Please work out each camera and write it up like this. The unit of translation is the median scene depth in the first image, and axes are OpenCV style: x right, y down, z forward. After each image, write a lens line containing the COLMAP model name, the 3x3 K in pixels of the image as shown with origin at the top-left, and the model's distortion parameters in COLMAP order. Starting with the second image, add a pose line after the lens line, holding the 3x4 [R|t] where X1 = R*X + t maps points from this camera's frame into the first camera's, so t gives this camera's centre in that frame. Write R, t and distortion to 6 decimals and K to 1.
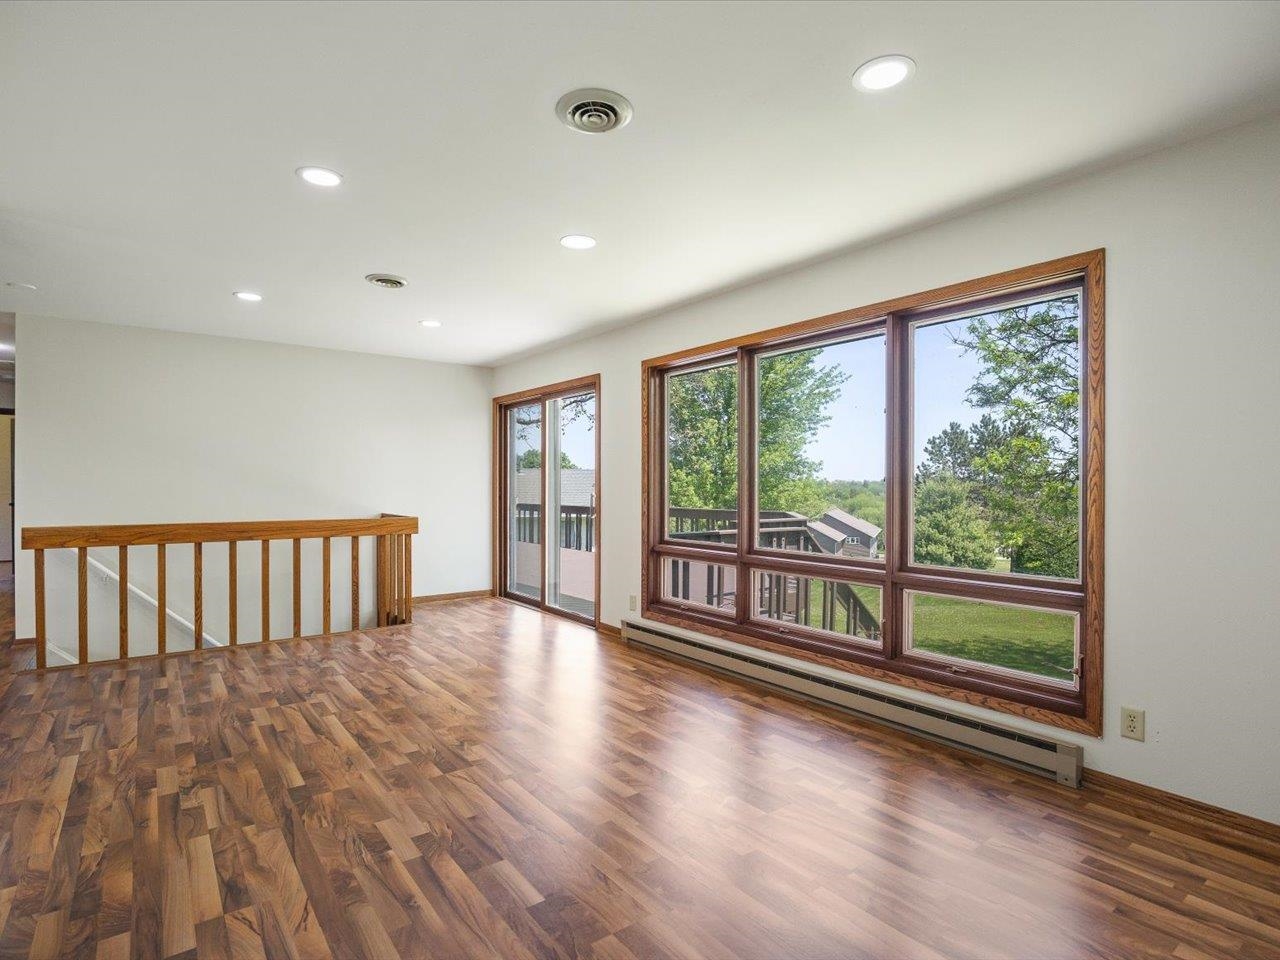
lens RADIAL K [[682.7, 0, 640.0], [0, 682.7, 480.0], [0, 0, 1]] dist [-0.016277, 0.001592]
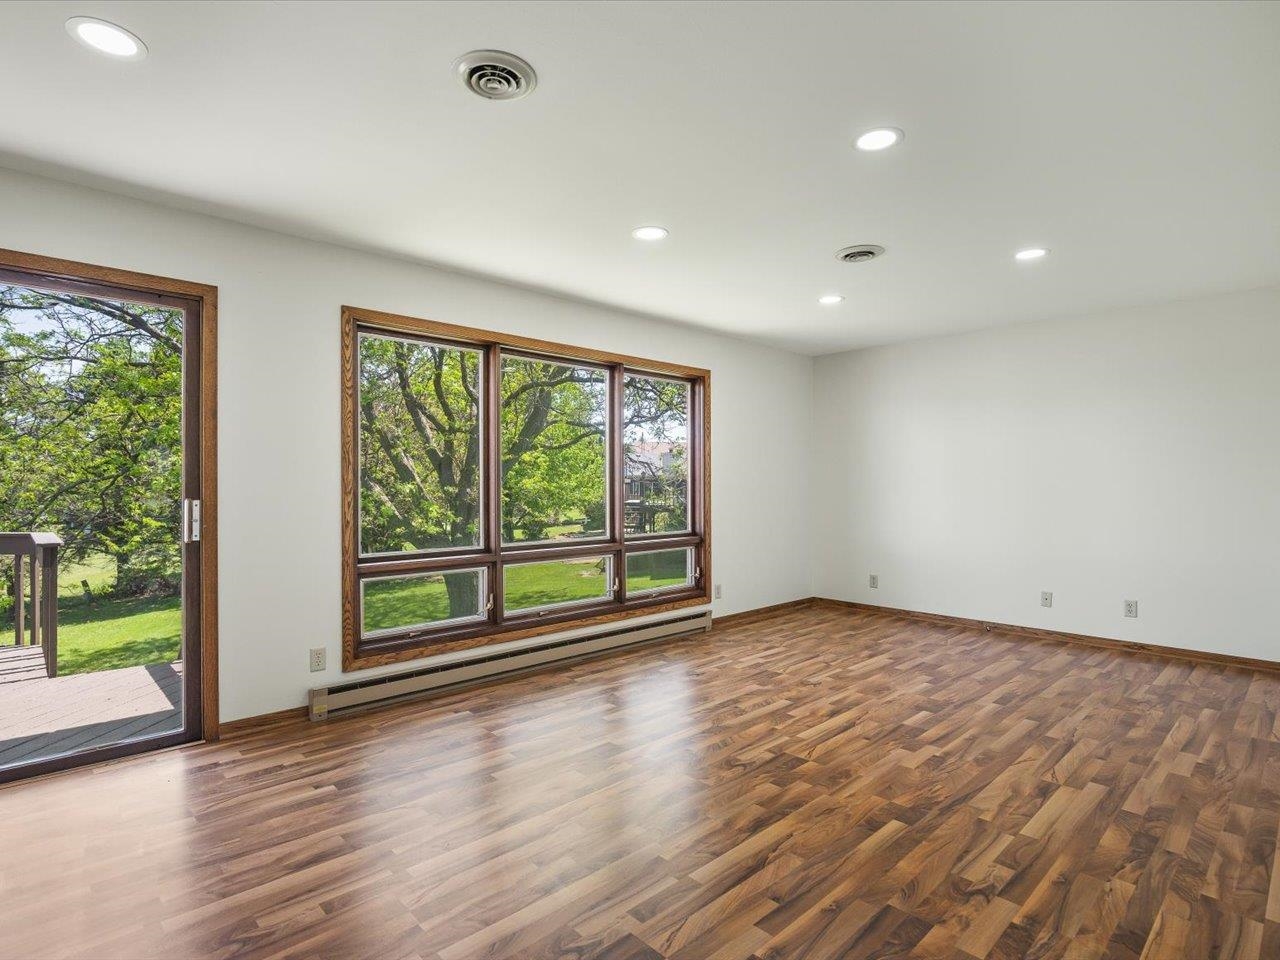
lens RADIAL K [[666.8, 0, 645.7], [0, 666.8, 490.5], [0, 0, 1]] dist [-0.015956, 0.001092]
pose [[-0.137820, -0.014453, 0.990352, -1.135433], [-0.010081, 0.999862, 0.013189, 0.003445], [-0.990406, -0.008166, -0.137947, 1.254337]]
